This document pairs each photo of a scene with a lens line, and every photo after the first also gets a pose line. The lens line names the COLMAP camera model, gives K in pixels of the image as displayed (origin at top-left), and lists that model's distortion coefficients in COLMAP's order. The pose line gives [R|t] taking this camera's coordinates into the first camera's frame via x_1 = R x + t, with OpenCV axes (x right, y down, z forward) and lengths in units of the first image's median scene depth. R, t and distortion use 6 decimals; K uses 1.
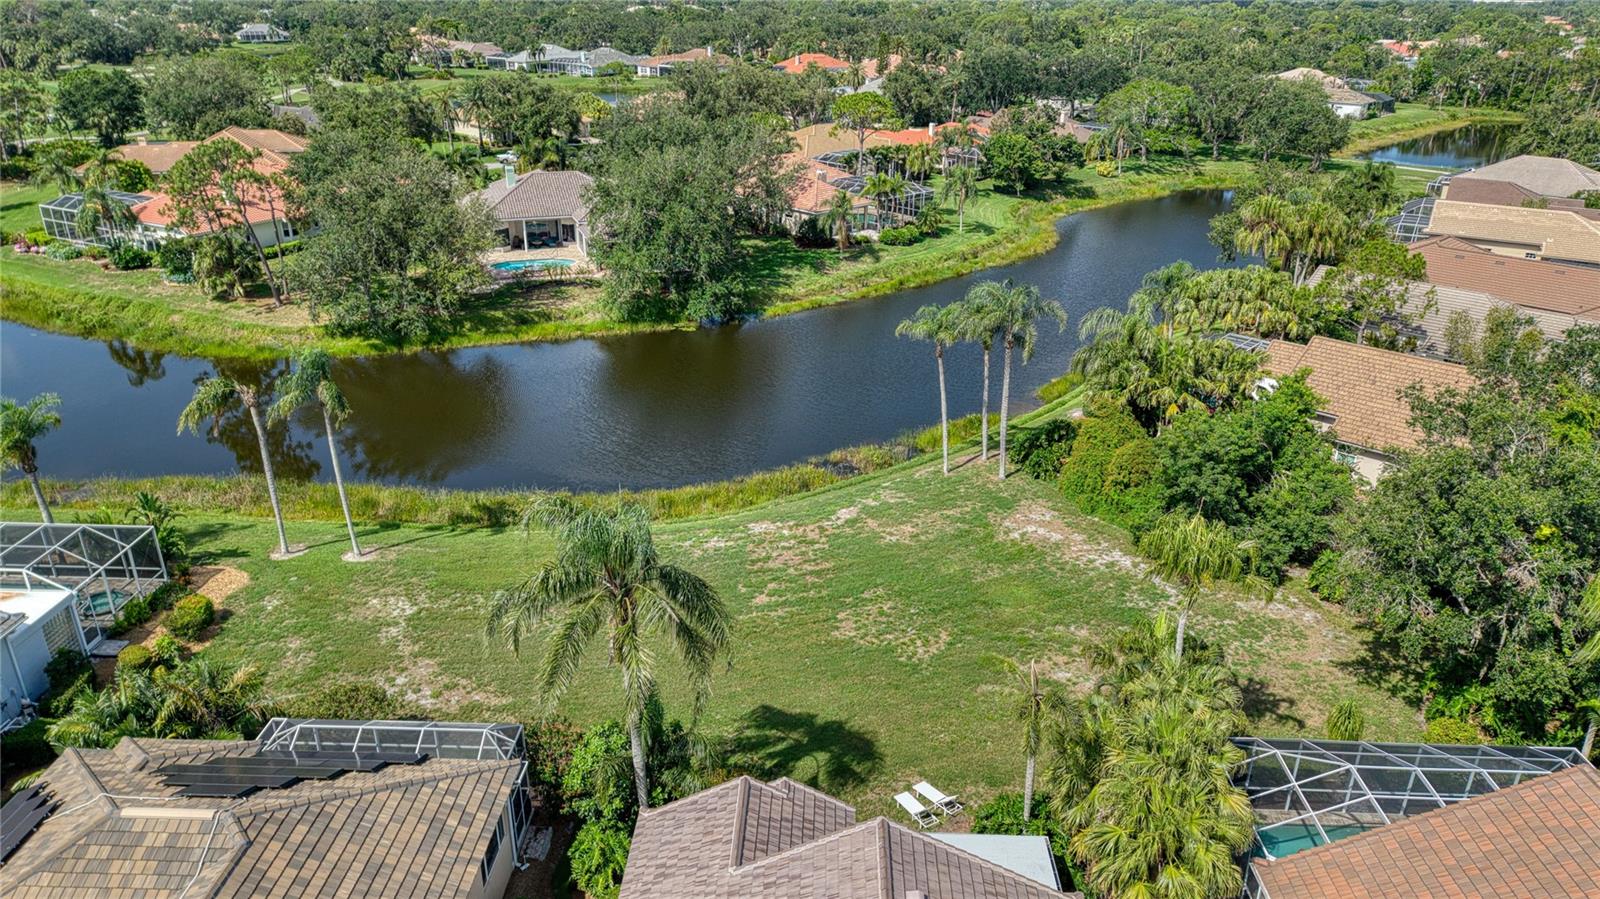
lens RADIAL K [[1076.4, 0, 797.4], [0, 1076.4, 458.7], [0, 0, 1]] dist [0.042760, -0.034022]
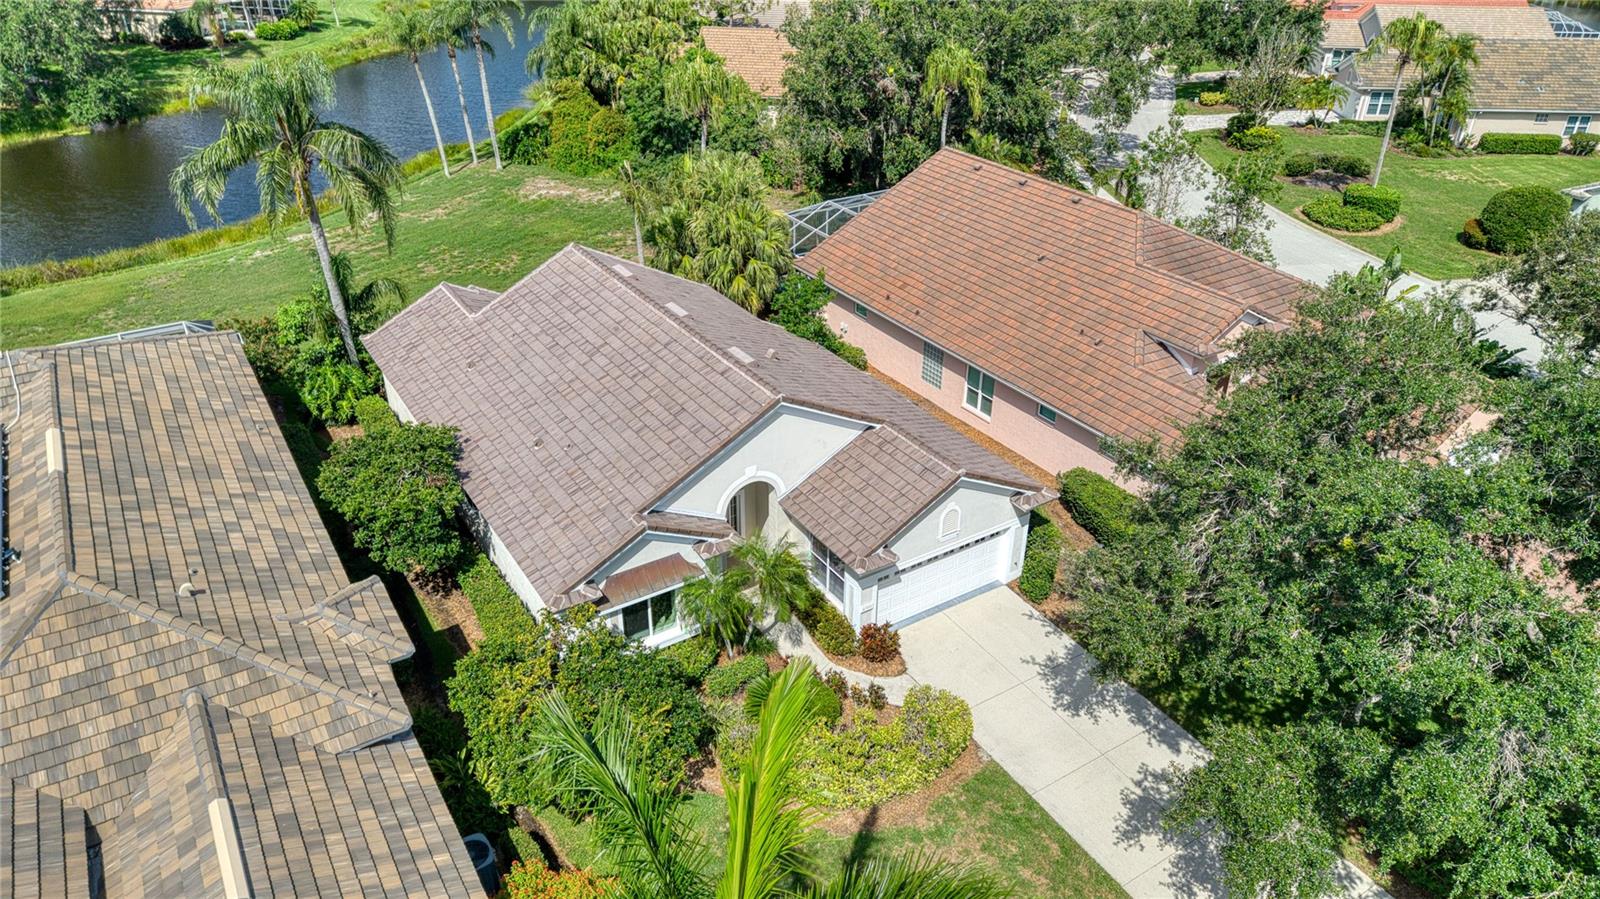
lens RADIAL K [[1076.4, 0, 794.9], [0, 1076.4, 452.0], [0, 0, 1]] dist [0.042760, -0.034022]
pose [[0.828461, -0.283532, 0.482971, -0.122949], [0.229818, 0.958536, 0.168500, 0.119823], [-0.510721, -0.028600, 0.859271, -0.097840]]
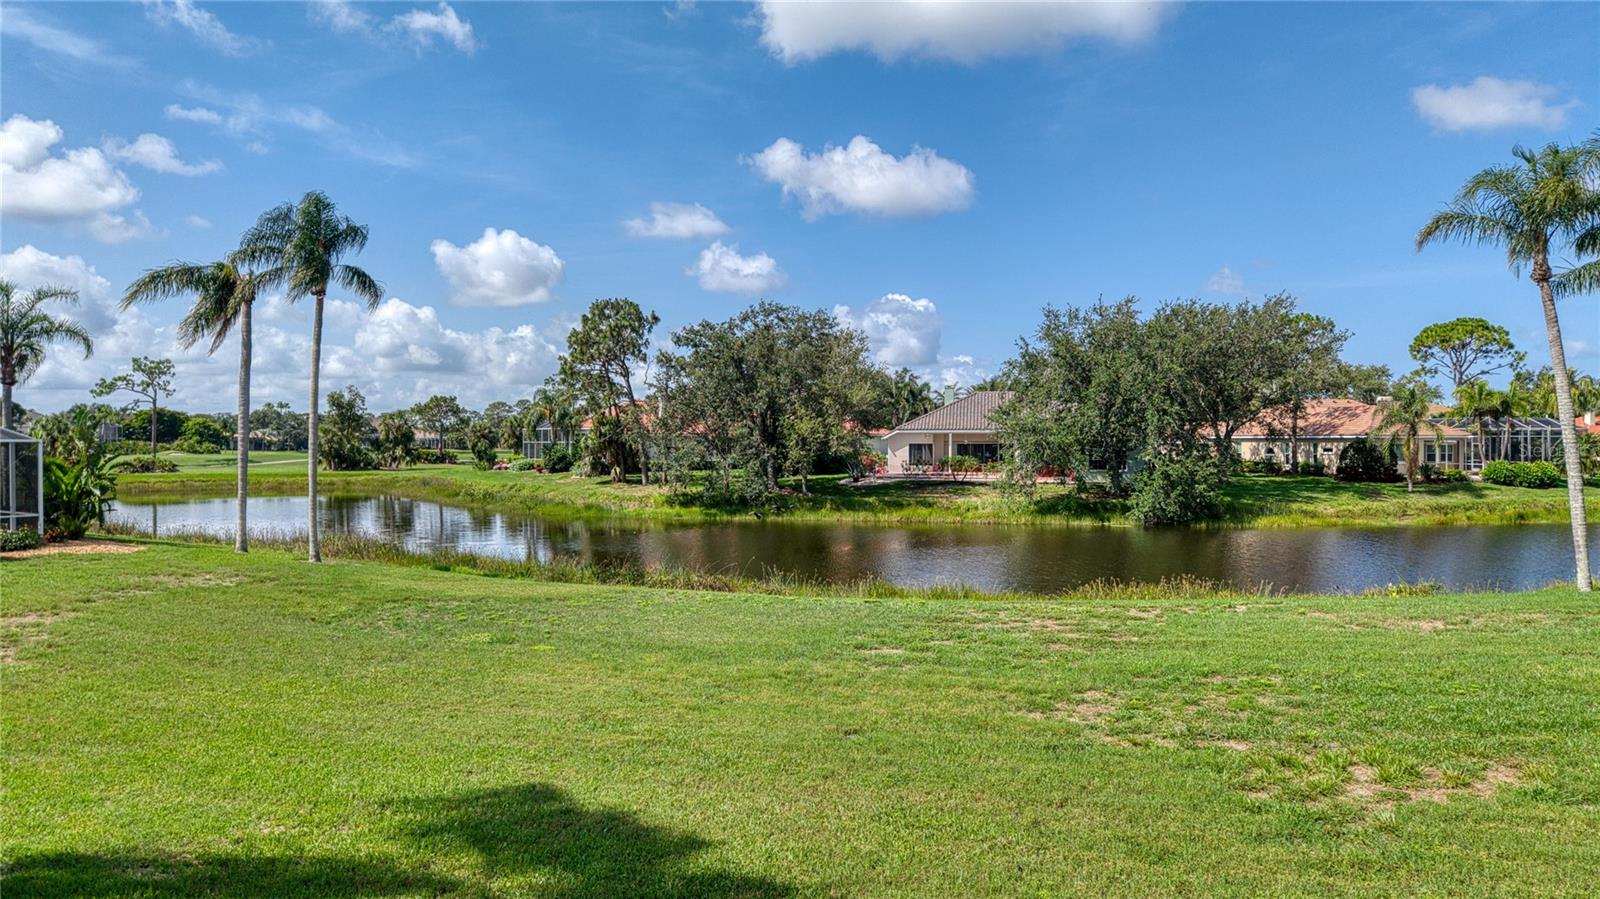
lens RADIAL K [[1076.4, 0, 796.0], [0, 1076.4, 449.8], [0, 0, 1]] dist [0.042760, -0.034022]
pose [[0.862284, -0.008801, -0.506349, 0.063843], [-0.192854, 0.918805, -0.344391, 0.106303], [0.468267, 0.394614, 0.790573, 0.361904]]
